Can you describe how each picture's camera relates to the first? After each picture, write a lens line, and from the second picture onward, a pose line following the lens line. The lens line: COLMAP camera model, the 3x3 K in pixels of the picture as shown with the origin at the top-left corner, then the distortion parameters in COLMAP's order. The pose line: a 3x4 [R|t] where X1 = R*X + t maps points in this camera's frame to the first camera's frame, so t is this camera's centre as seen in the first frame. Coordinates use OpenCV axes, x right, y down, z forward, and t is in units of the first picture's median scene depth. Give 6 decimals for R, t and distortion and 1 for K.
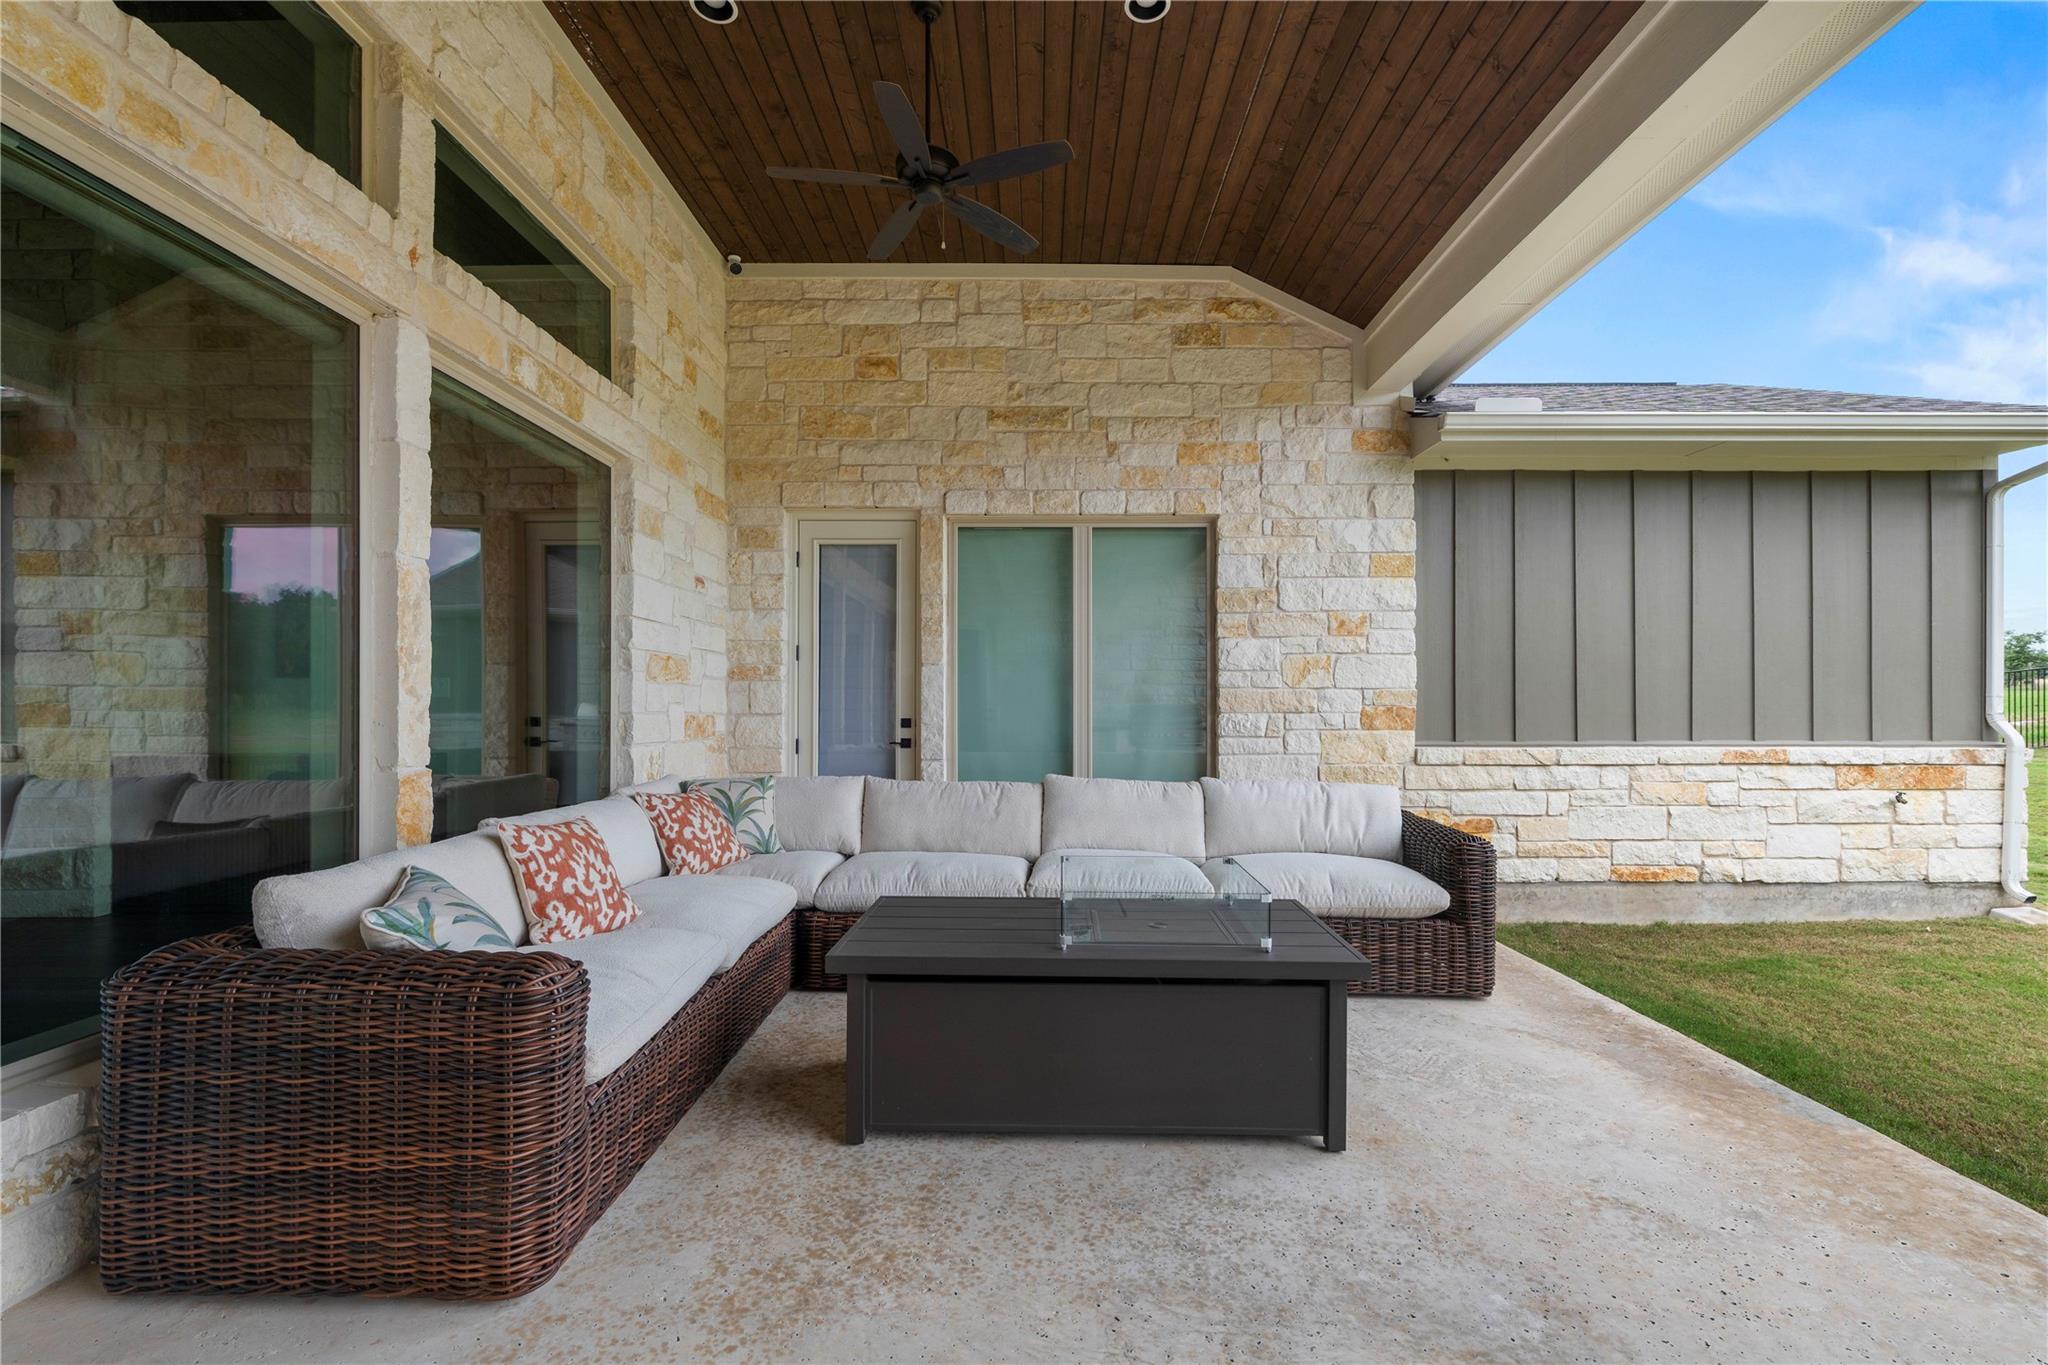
lens RADIAL K [[899.7, 0, 1027.2], [0, 899.7, 712.3], [0, 0, 1]] dist [-0.002313, 0.000068]
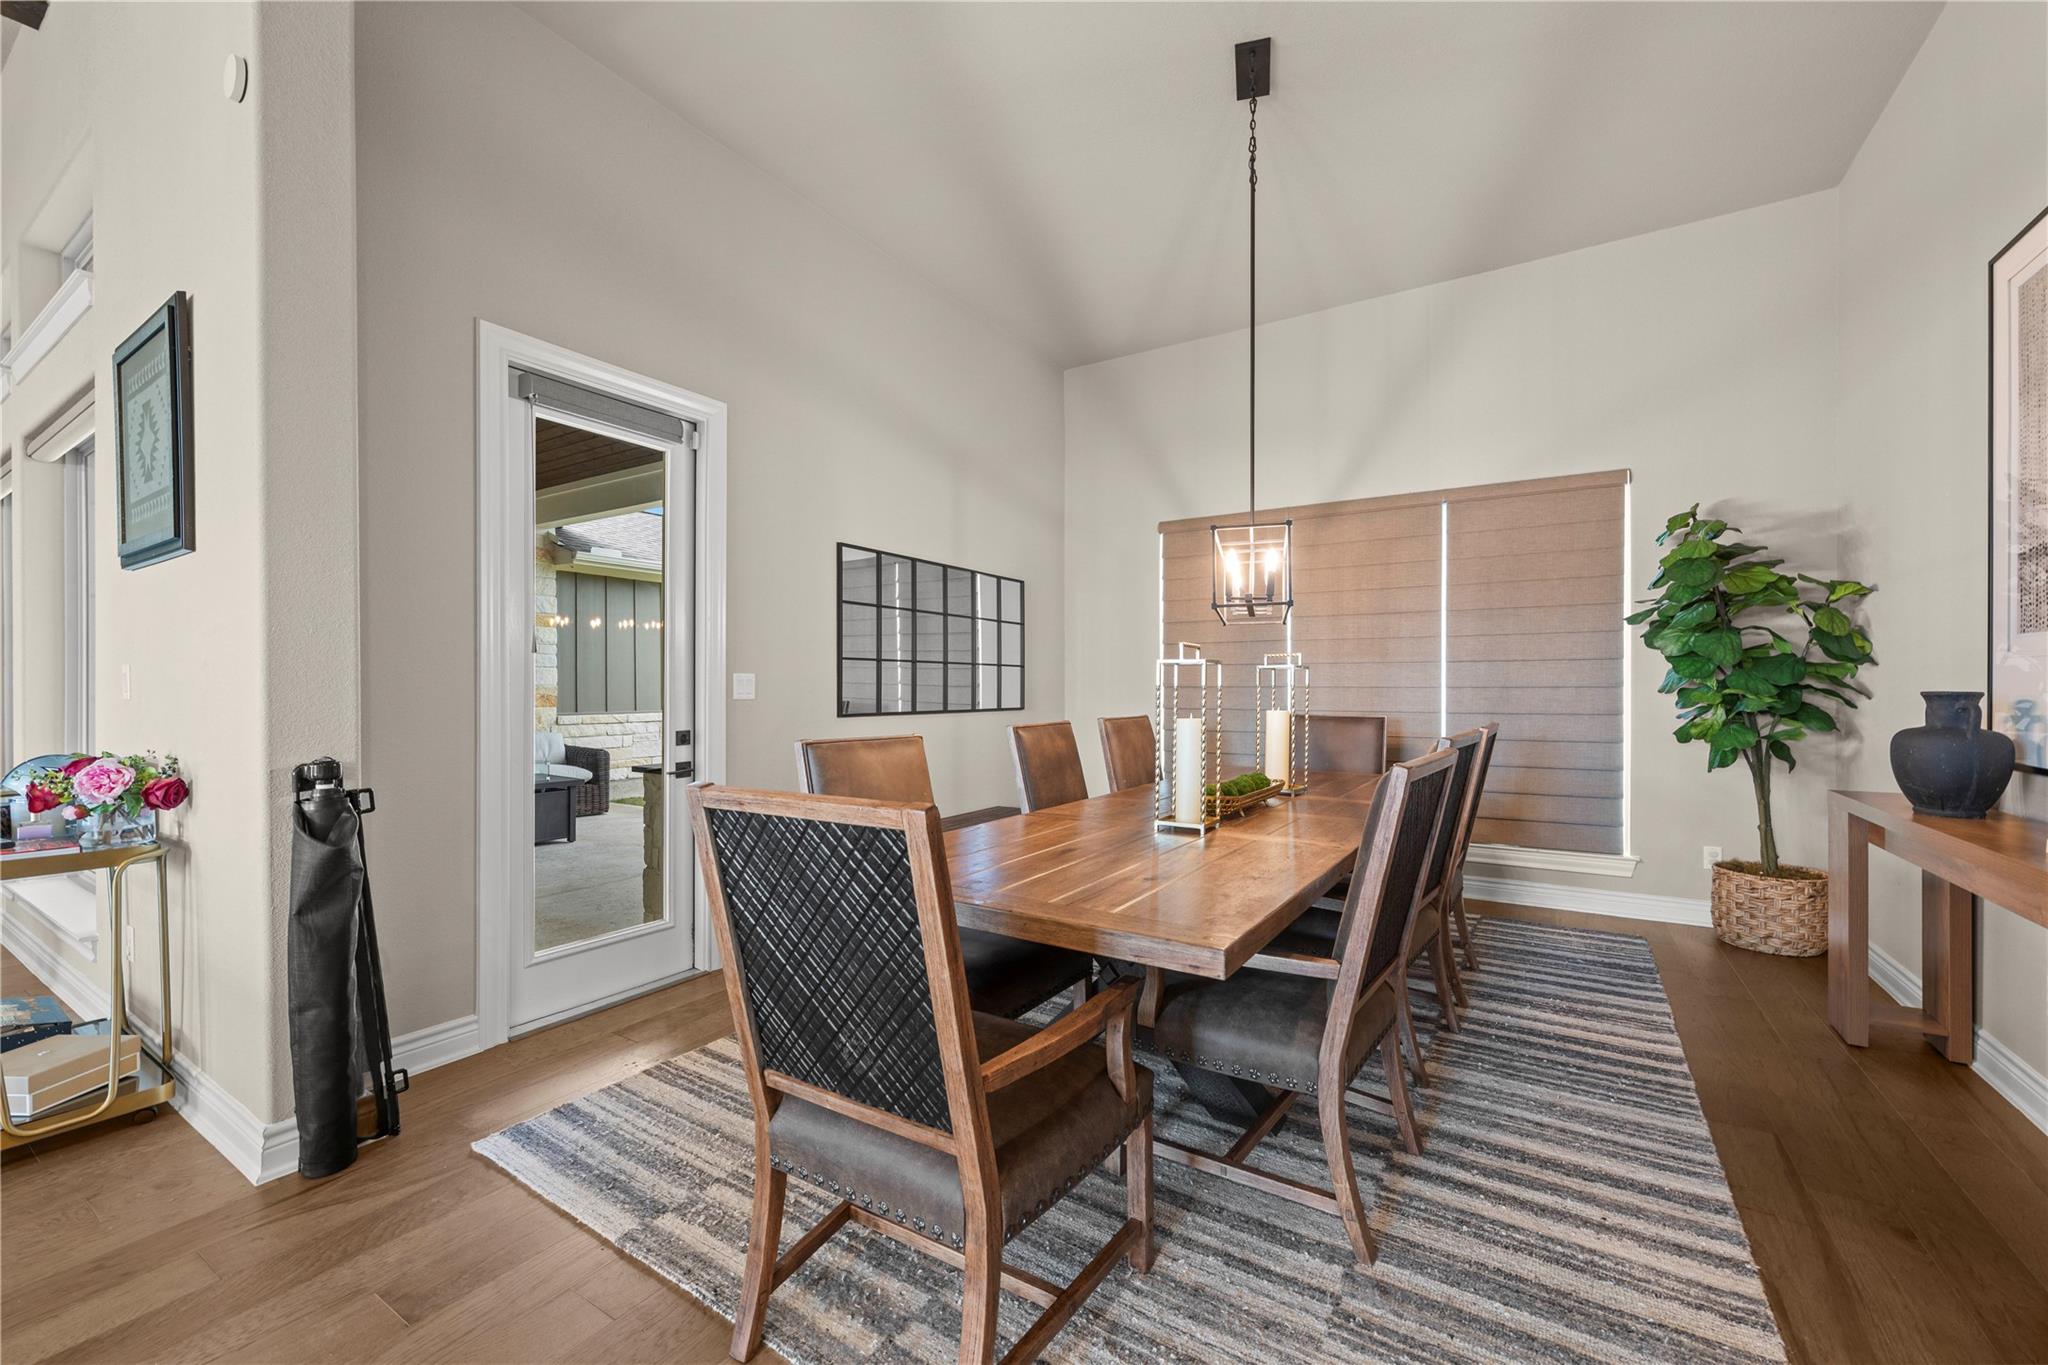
lens RADIAL K [[813.2, 0, 1025.9], [0, 813.2, 690.9], [0, 0, 1]] dist [-0.003757, -0.000146]
pose [[0.532899, -0.000111, 0.846179, -0.507454], [-0.008544, 0.999948, 0.005511, -0.033150], [-0.846136, -0.010167, 0.532870, -0.779880]]
